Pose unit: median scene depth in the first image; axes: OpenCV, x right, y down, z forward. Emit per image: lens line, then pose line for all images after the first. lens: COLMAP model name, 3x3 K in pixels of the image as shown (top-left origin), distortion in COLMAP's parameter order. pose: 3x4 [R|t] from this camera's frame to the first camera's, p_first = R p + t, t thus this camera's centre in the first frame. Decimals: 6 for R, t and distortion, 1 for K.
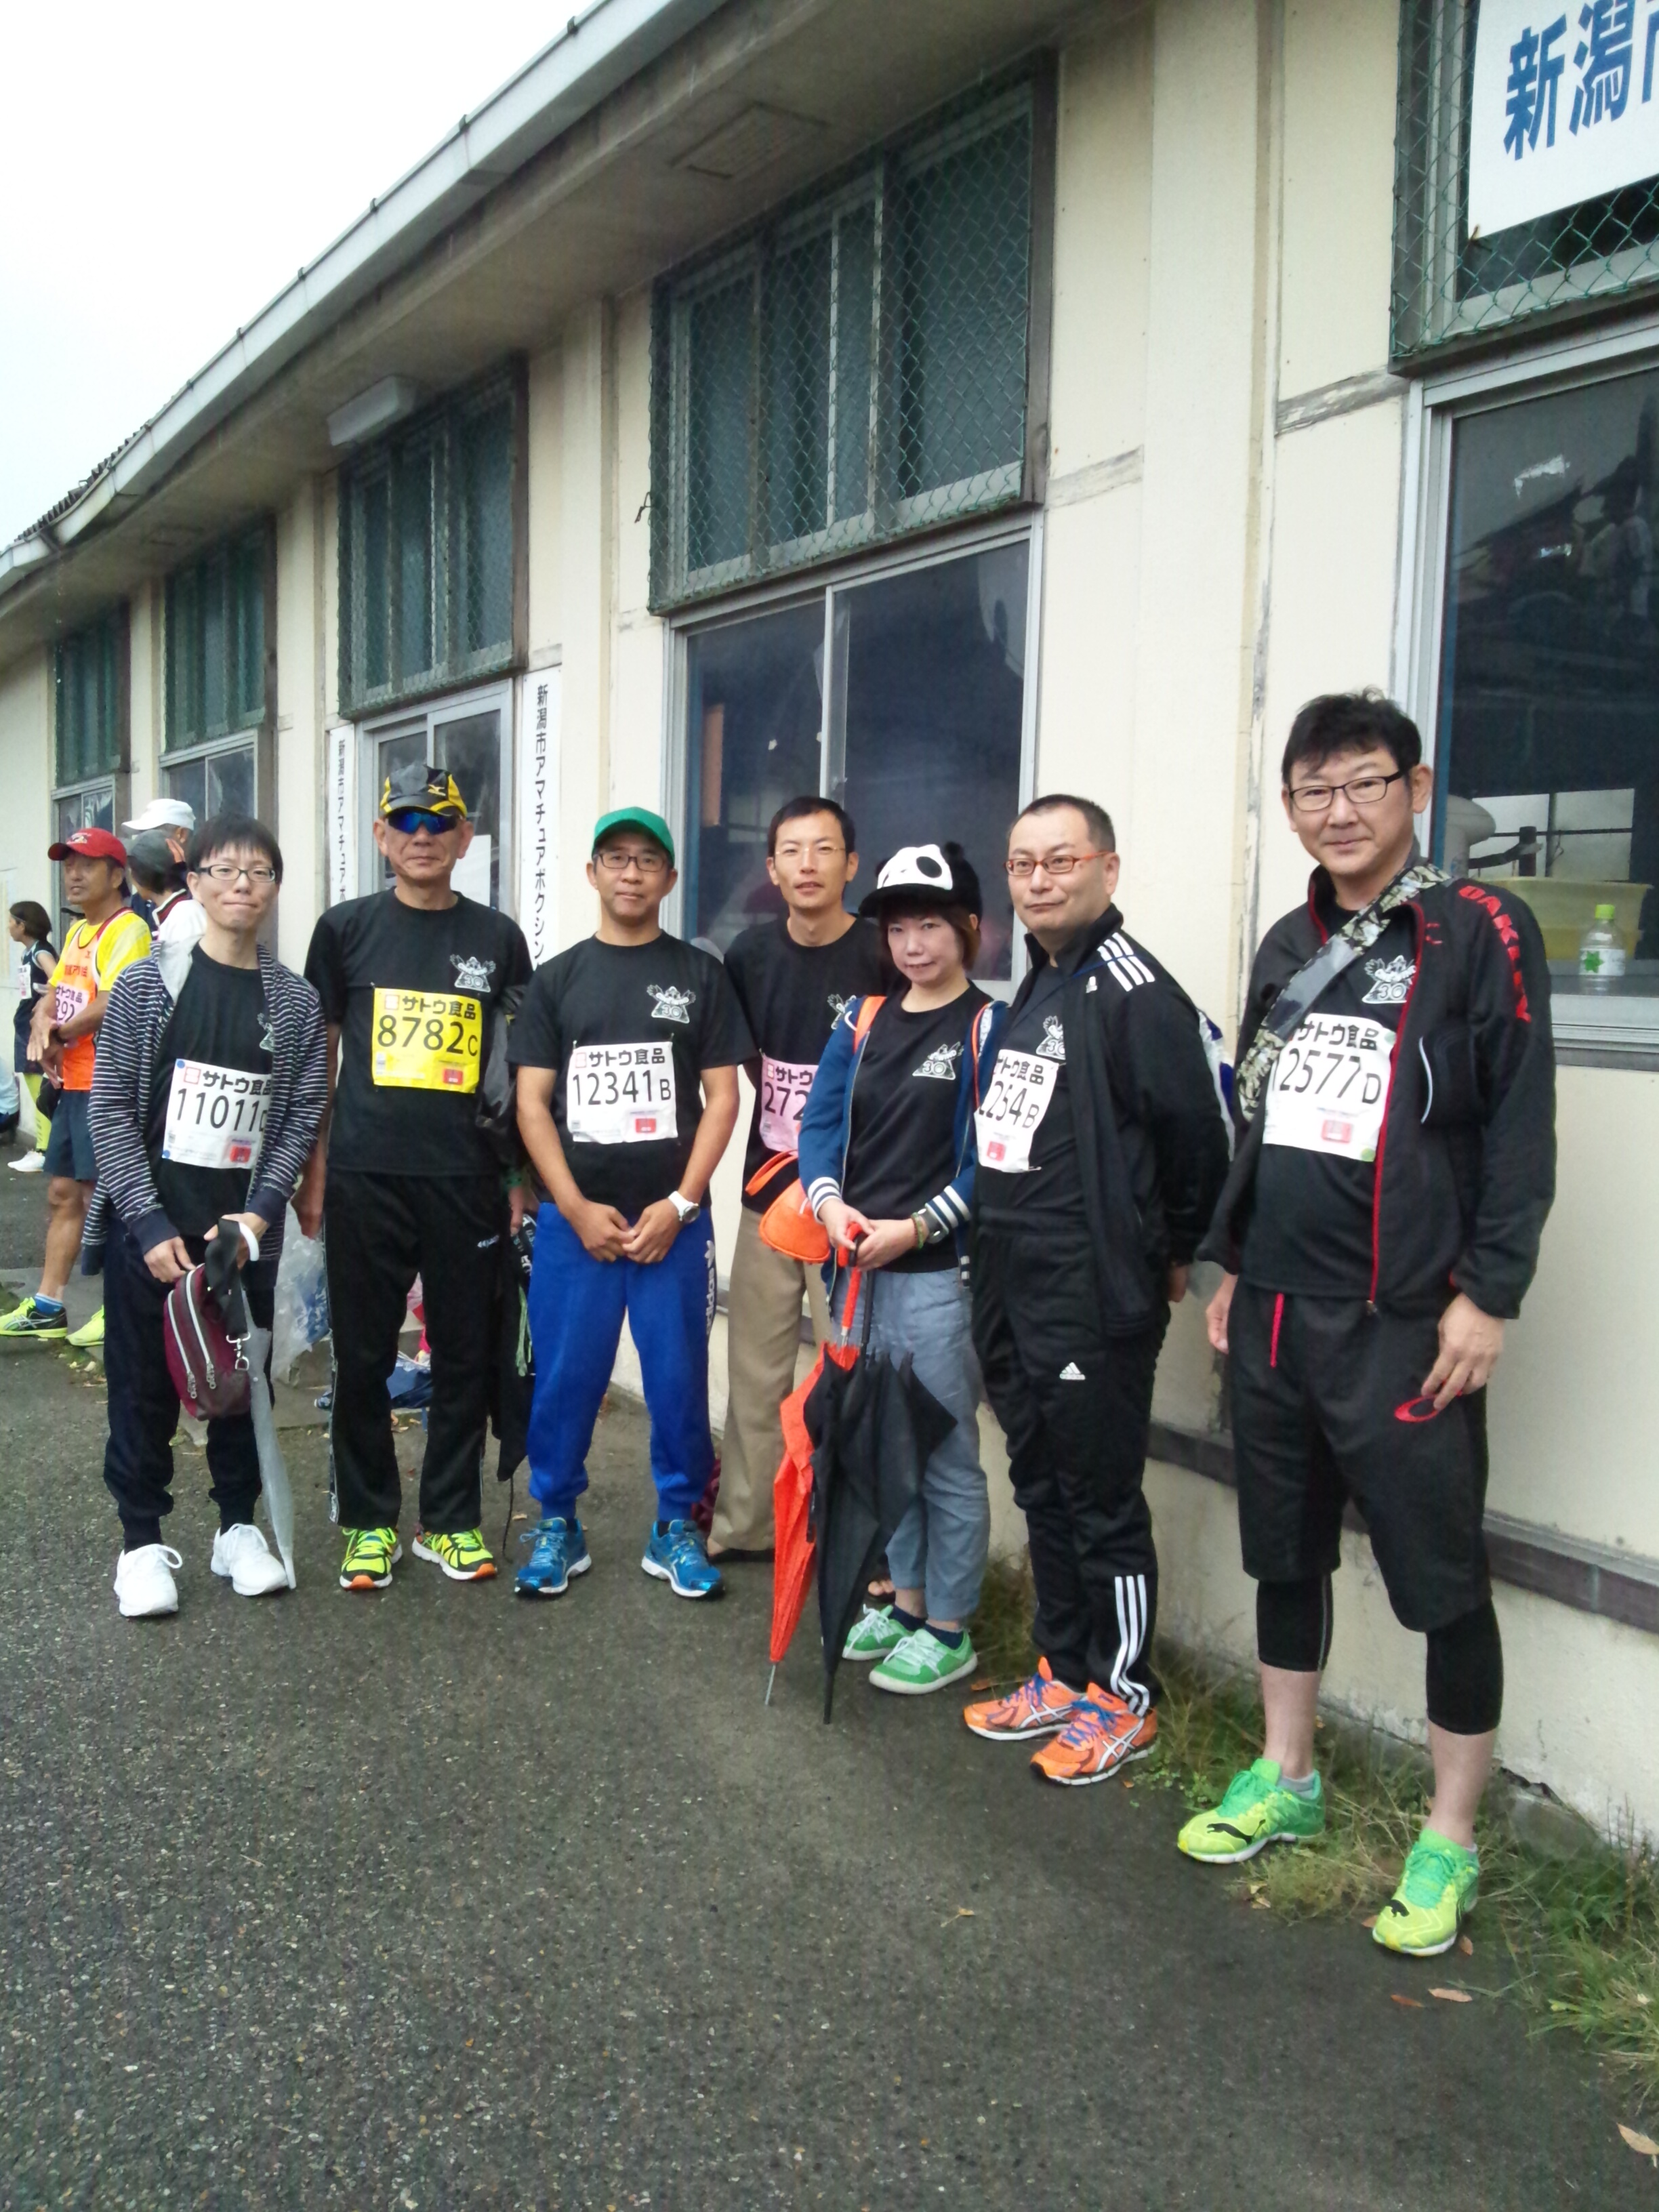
lens RADIAL K [[1995.7, 0, 690.2], [0, 1995.7, 1089.6], [0, 0, 1]] dist [0.038939, -0.100791]
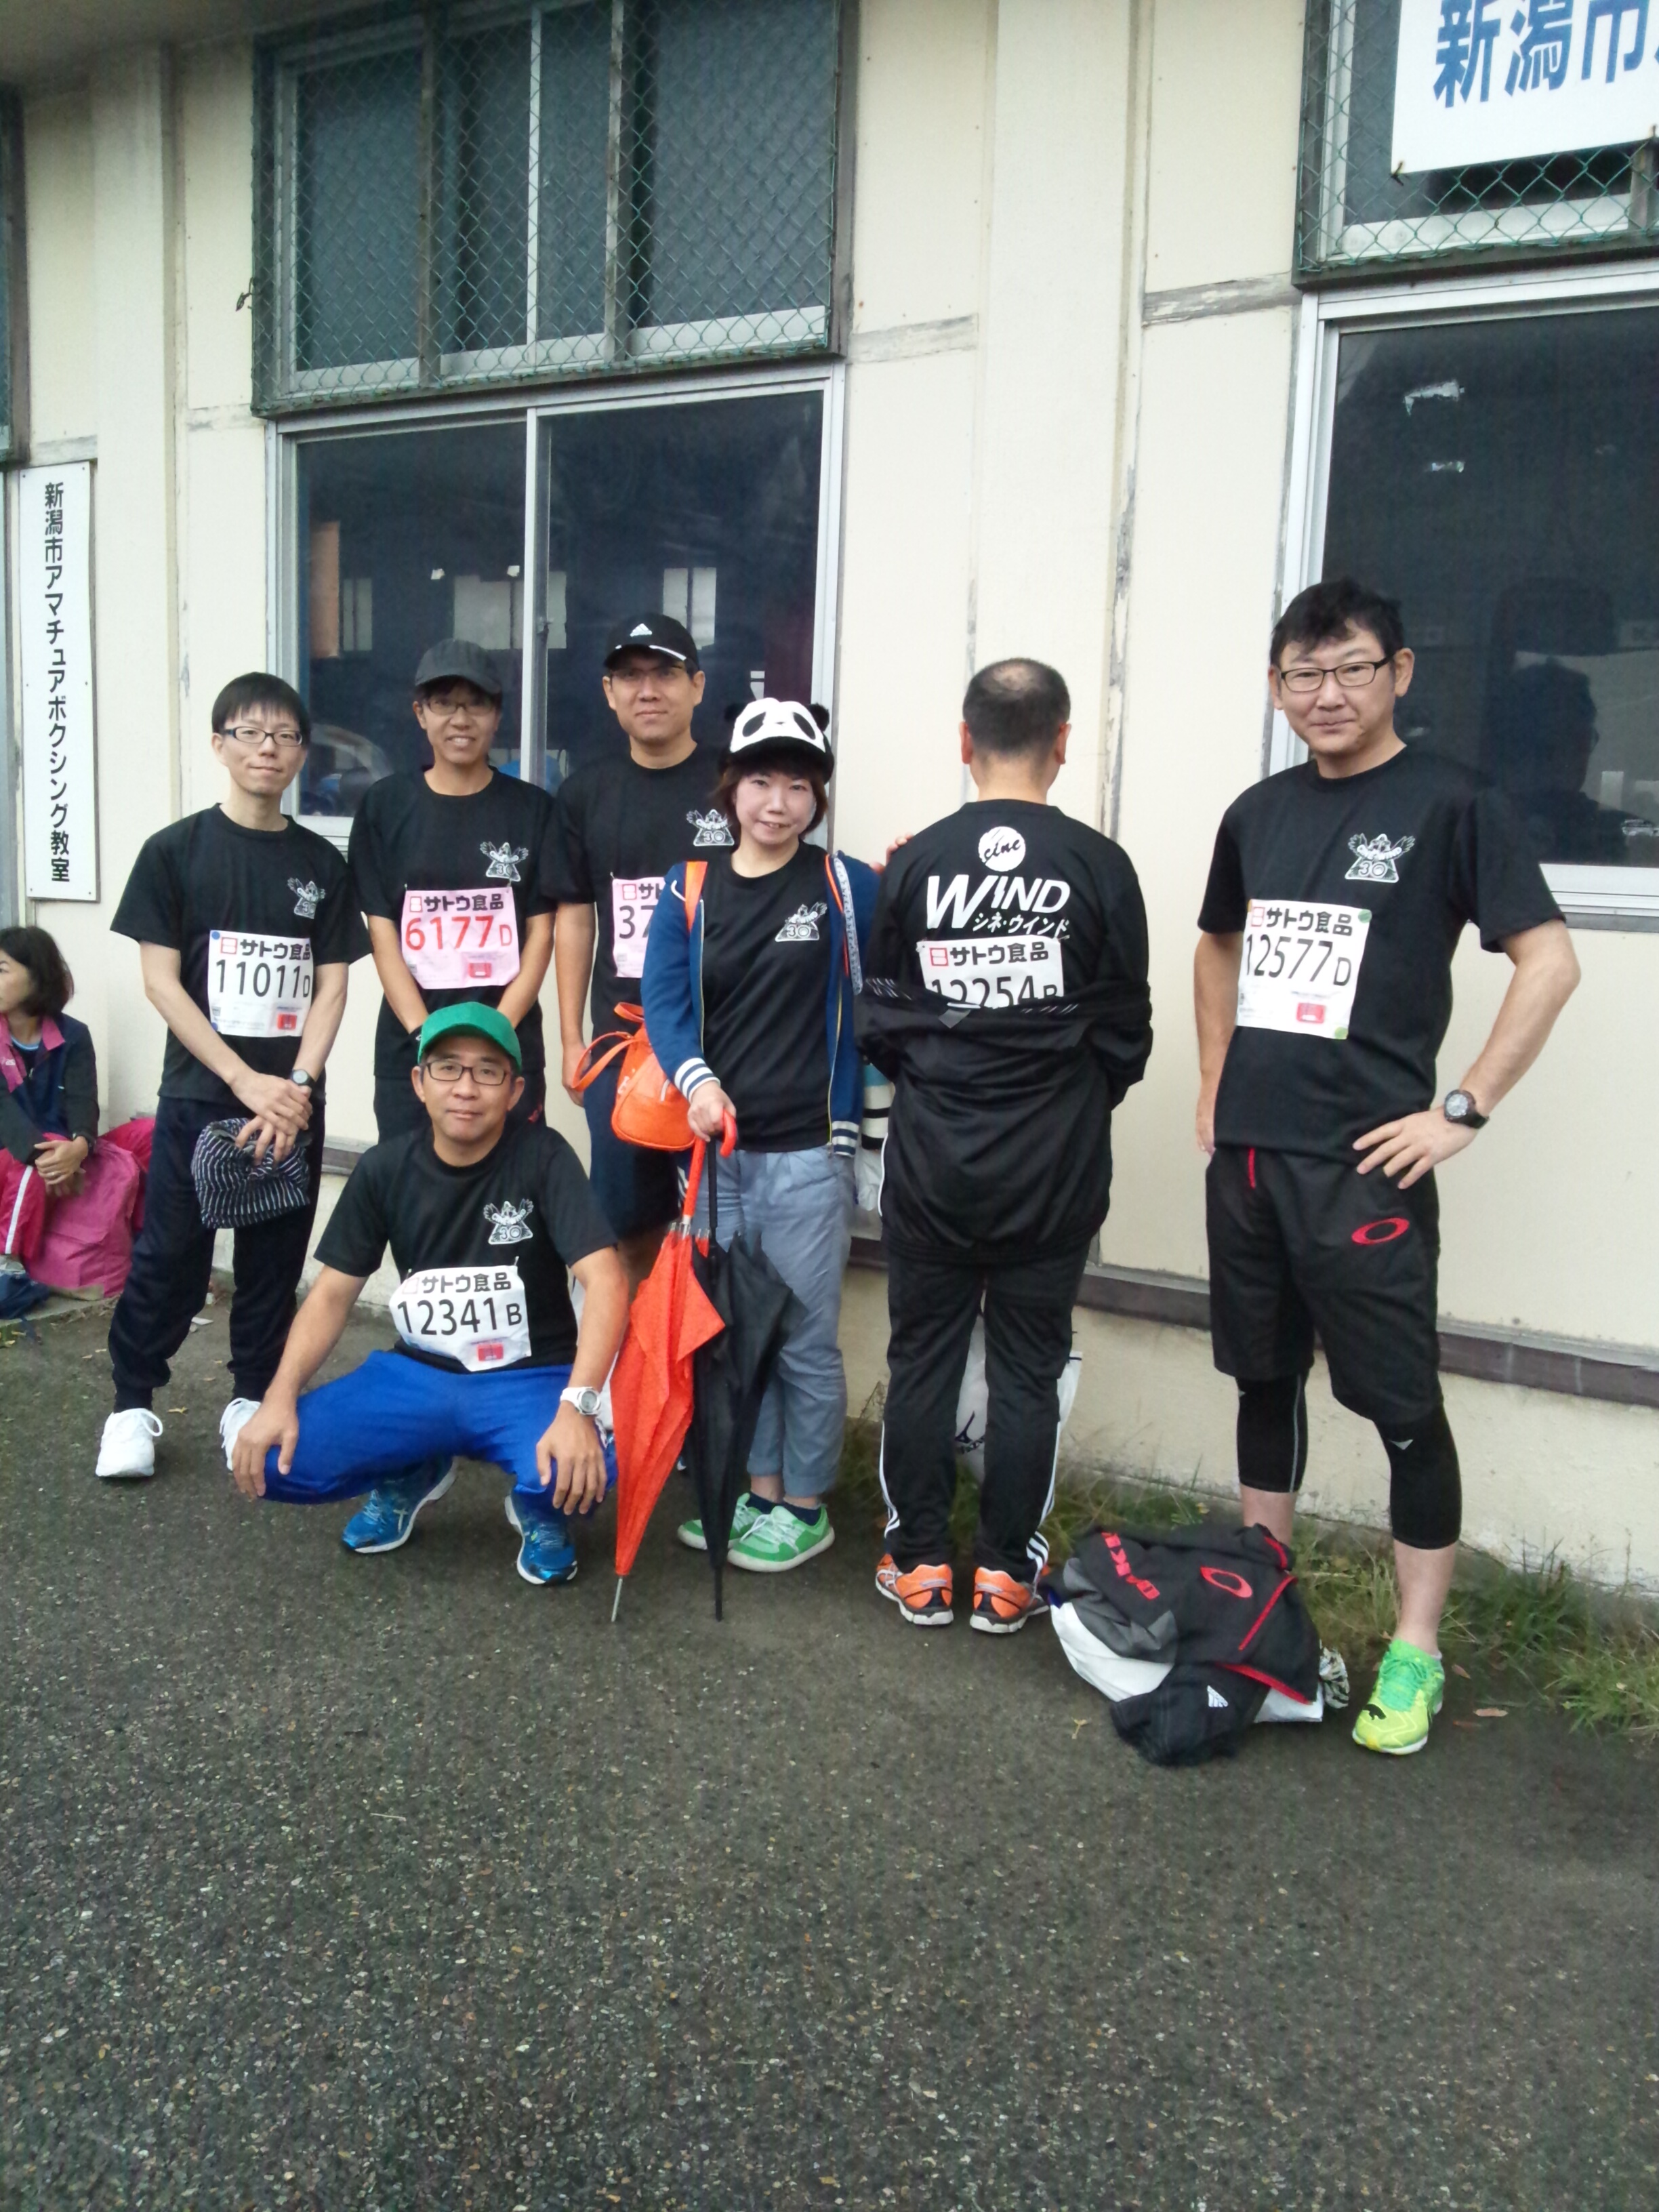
lens RADIAL K [[1995.7, 0, 836.7], [0, 1995.7, 1115.7], [0, 0, 1]] dist [0.038939, -0.100791]
pose [[0.885002, -0.046059, 0.463304, -0.395690], [0.006883, 0.996280, 0.085895, -0.003286], [-0.465537, -0.072828, 0.882027, 0.123798]]
